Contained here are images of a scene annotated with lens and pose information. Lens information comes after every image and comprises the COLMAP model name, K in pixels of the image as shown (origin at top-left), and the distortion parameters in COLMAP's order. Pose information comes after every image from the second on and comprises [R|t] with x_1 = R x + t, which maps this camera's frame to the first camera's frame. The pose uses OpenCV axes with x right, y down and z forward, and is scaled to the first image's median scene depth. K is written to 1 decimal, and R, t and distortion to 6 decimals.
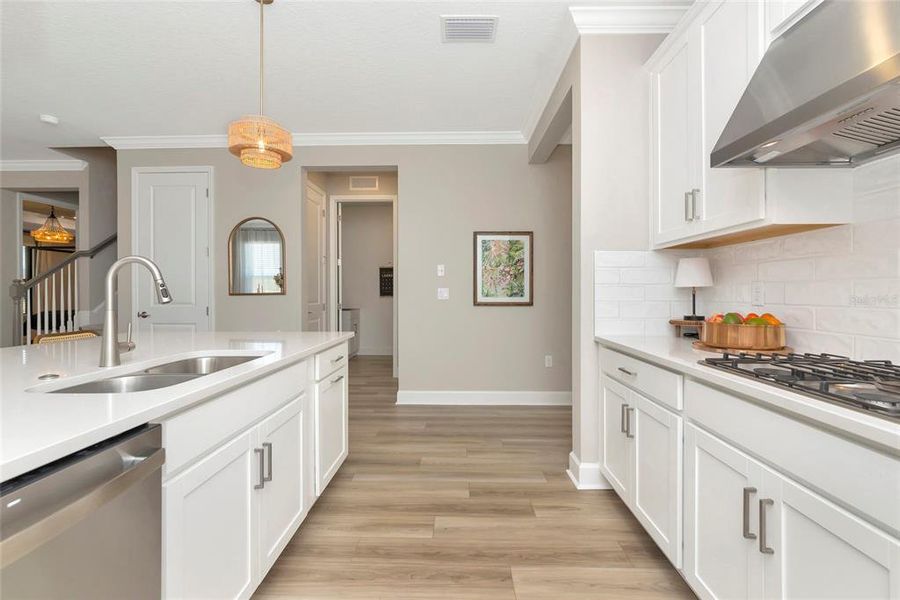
lens RADIAL K [[386.1, 0, 444.2], [0, 386.1, 293.2], [0, 0, 1]] dist [-0.001377, 0.001357]
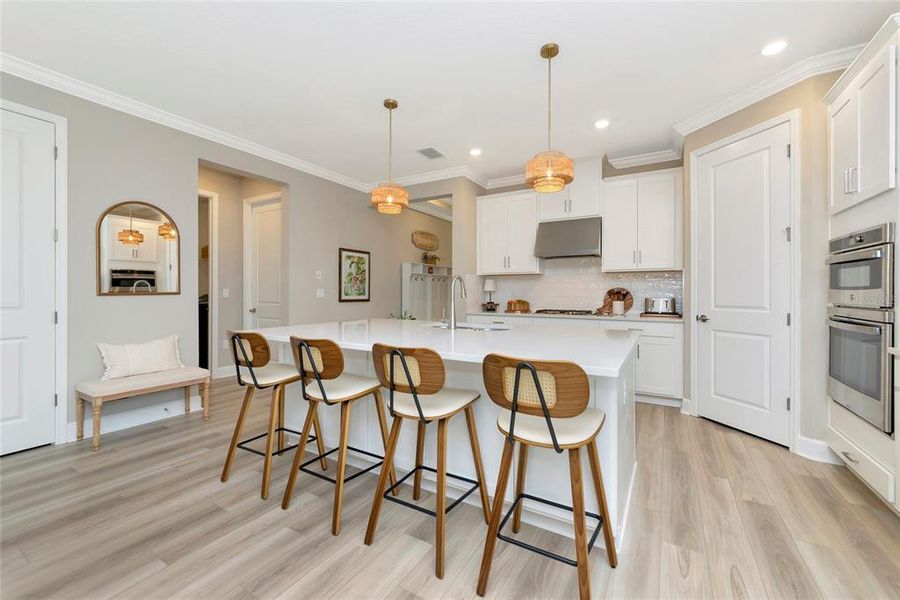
lens RADIAL K [[386.1, 0, 445.3], [0, 386.1, 295.7], [0, 0, 1]] dist [-0.001377, 0.001357]
pose [[0.481265, -0.005123, 0.876560, -1.719012], [-0.001365, 0.999977, 0.006594, 0.000318], [-0.876574, -0.004370, 0.481247, 0.029034]]
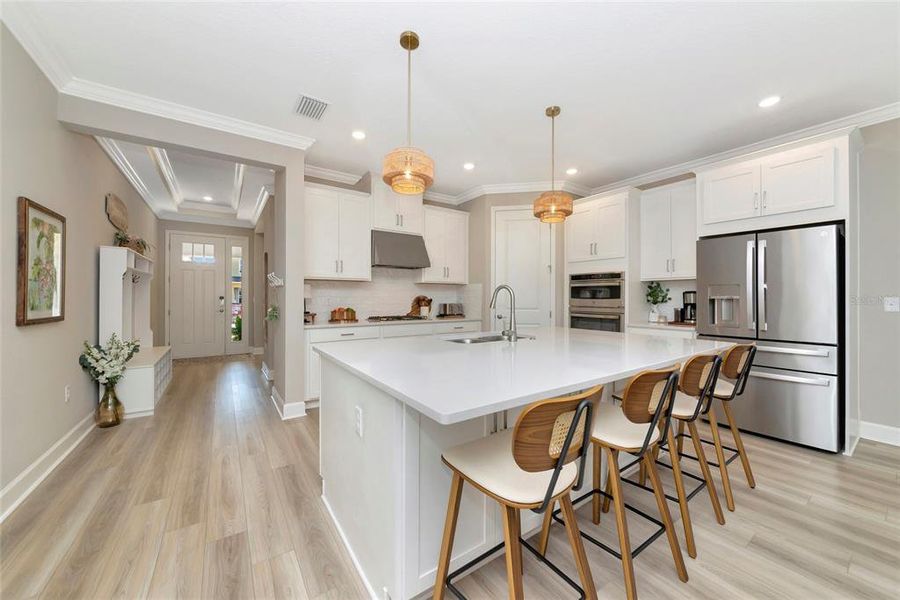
lens RADIAL K [[334.6, 0, 454.9], [0, 334.6, 300.7], [0, 0, 1]] dist [-0.001564, -0.000374]
pose [[-0.618166, -0.007854, 0.786008, -1.295230], [-0.000319, 0.999953, 0.009741, -0.019705], [-0.786048, 0.005771, -0.618139, 1.469385]]
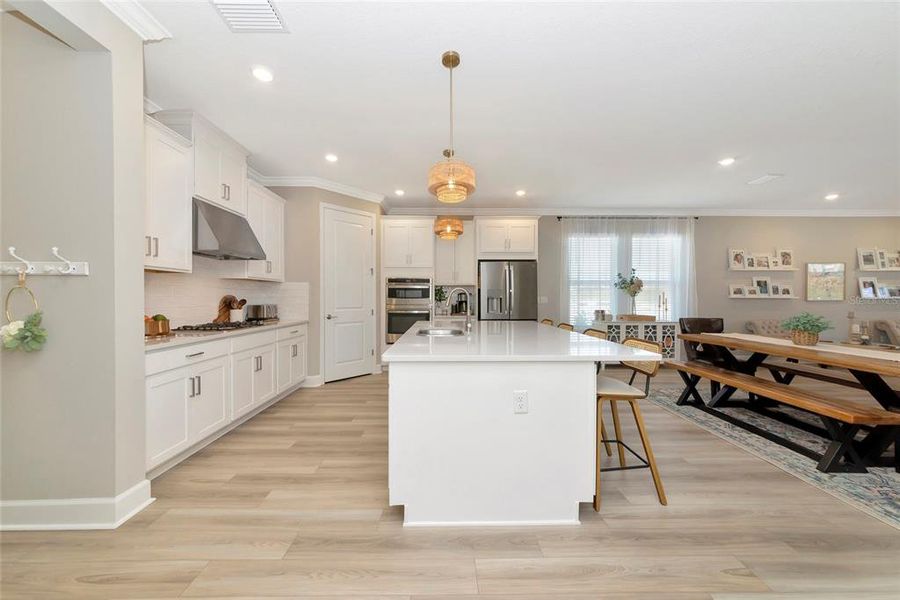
lens RADIAL K [[317.5, 0, 454.2], [0, 317.5, 298.7], [0, 0, 1]] dist [-0.004649, 0.001172]
pose [[-0.997138, 0.001407, -0.075586, -0.392420], [0.000864, 0.999974, 0.007211, -0.025029], [0.075594, 0.007125, -0.997113, 1.972226]]
